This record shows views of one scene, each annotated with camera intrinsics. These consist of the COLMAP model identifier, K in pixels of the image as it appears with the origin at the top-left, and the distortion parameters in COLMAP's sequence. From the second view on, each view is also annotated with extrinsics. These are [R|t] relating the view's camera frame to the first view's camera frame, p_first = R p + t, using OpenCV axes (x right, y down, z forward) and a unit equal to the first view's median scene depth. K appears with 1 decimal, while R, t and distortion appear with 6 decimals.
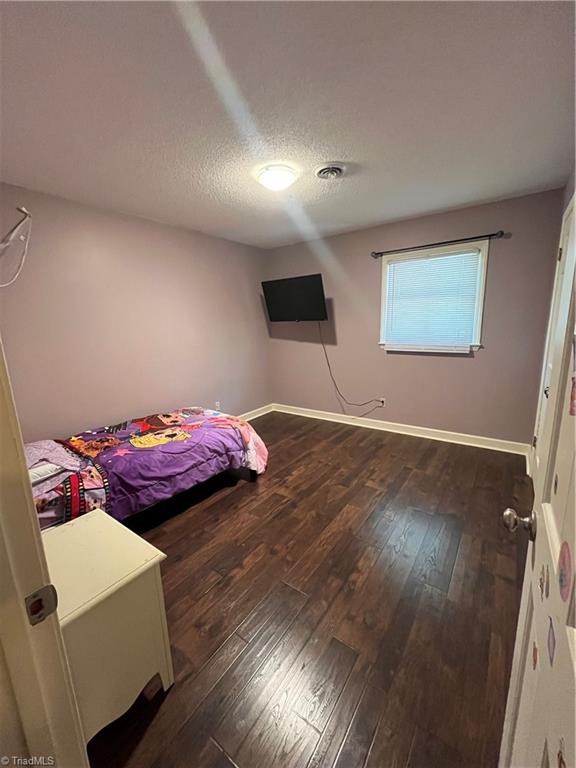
lens RADIAL K [[311.1, 0, 285.4], [0, 311.1, 382.2], [0, 0, 1]] dist [0.001139, -0.000410]
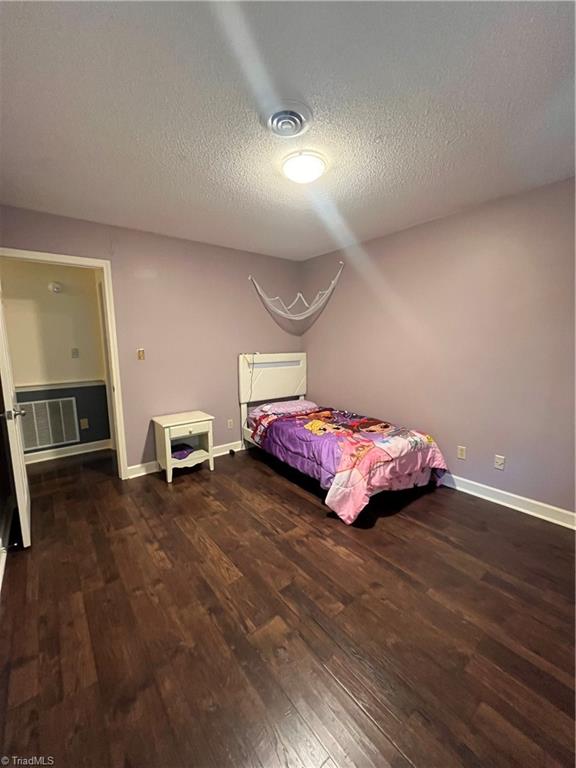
lens RADIAL K [[311.1, 0, 285.4], [0, 311.1, 382.2], [0, 0, 1]] dist [0.001139, -0.000410]
pose [[-0.270772, 0.170435, -0.947436, 0.819132], [-0.161992, 0.962100, 0.219369, -0.256259], [0.948916, 0.212876, -0.232901, 1.174183]]
